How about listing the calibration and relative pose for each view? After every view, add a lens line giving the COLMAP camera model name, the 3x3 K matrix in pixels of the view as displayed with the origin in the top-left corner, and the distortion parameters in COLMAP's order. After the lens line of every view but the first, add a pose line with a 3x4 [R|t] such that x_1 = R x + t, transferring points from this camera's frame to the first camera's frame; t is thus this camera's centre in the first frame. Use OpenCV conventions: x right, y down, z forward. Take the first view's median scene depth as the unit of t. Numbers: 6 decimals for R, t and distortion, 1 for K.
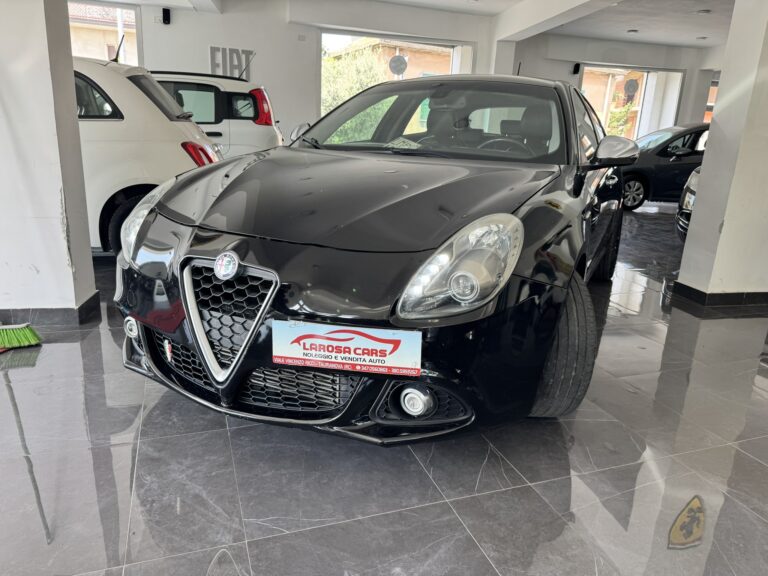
lens RADIAL K [[552.7, 0, 385.7], [0, 552.7, 283.2], [0, 0, 1]] dist [0.020665, -0.004816]
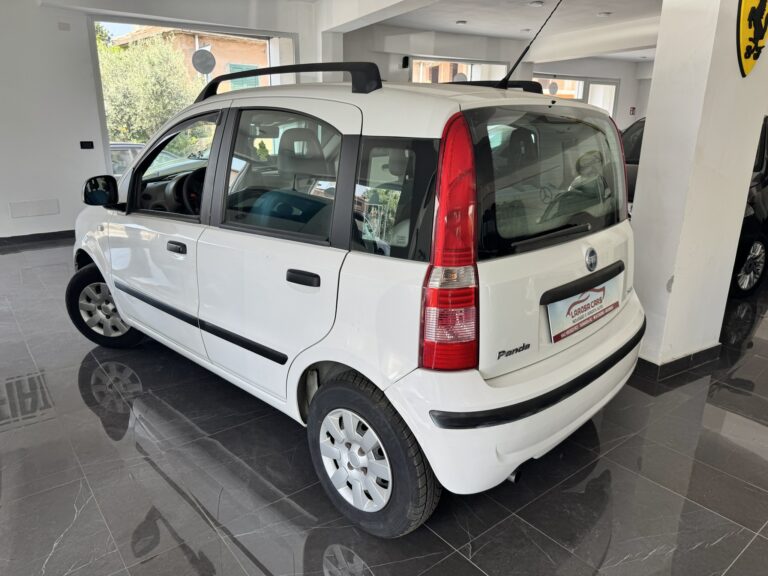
lens RADIAL K [[552.7, 0, 377.3], [0, 552.7, 281.0], [0, 0, 1]] dist [0.020665, -0.004816]
pose [[0.951455, -0.125127, 0.281205, -0.003270], [0.119565, 0.992140, 0.036924, -0.067942], [-0.283615, -0.001509, 0.958937, 0.136495]]
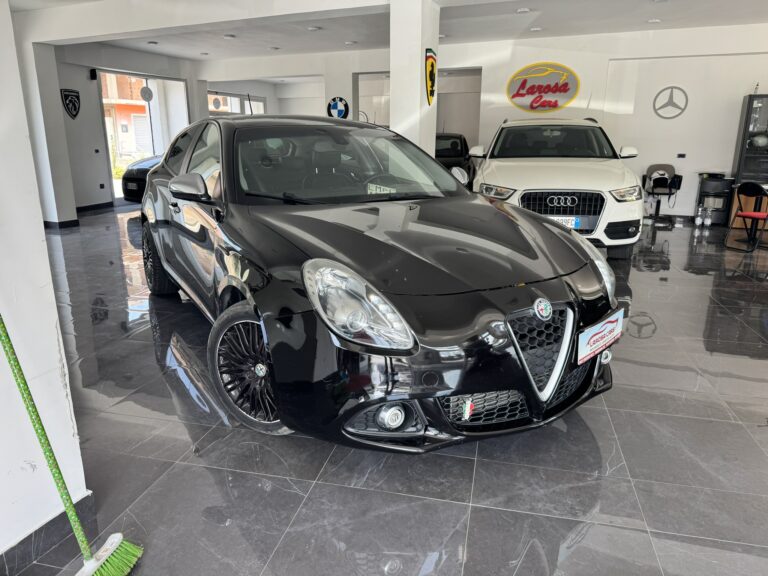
lens RADIAL K [[552.7, 0, 384.6], [0, 552.7, 286.2], [0, 0, 1]] dist [0.020665, -0.004816]
pose [[0.552411, -0.267810, 0.789379, -0.229894], [0.251505, 0.956400, 0.148470, -0.057022], [-0.794725, 0.116516, 0.595682, 0.081815]]
